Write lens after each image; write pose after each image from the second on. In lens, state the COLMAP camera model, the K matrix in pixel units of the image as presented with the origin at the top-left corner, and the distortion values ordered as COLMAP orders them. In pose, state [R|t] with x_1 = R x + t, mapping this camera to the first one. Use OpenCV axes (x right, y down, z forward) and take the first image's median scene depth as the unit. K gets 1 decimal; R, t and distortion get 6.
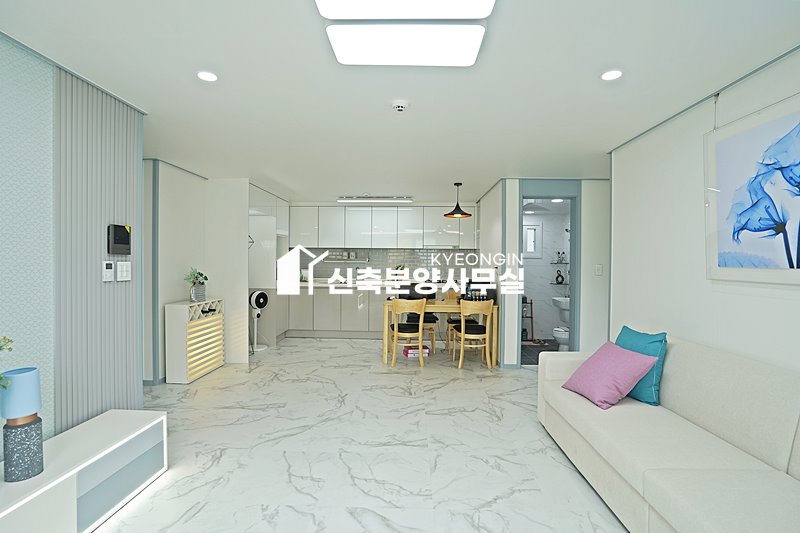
lens RADIAL K [[406.1, 0, 400.0], [0, 406.1, 266.5], [0, 0, 1]] dist [-0.087262, 0.040958]
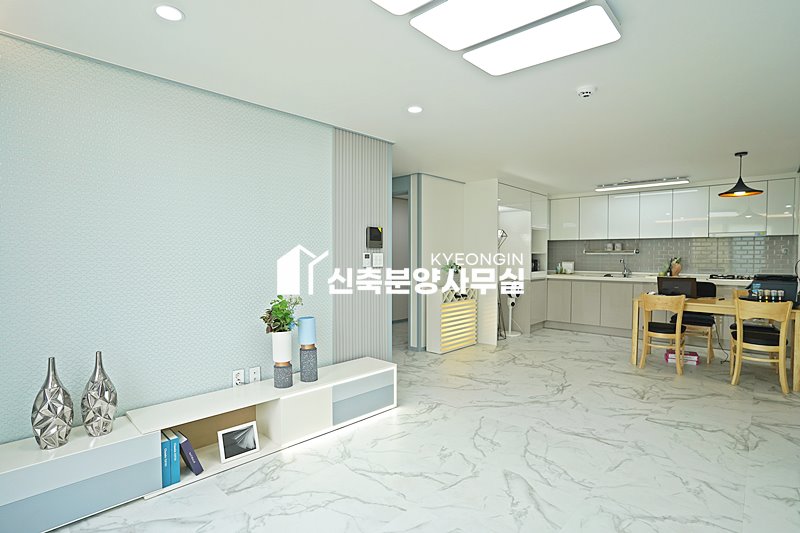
lens RADIAL K [[406.1, 0, 400.0], [0, 406.1, 266.5], [0, 0, 1]] dist [-0.087262, 0.040958]
pose [[0.751864, 0.010199, -0.659239, 0.223560], [-0.000883, 0.999895, 0.014462, 0.010007], [0.659318, -0.010291, 0.751794, -0.022142]]
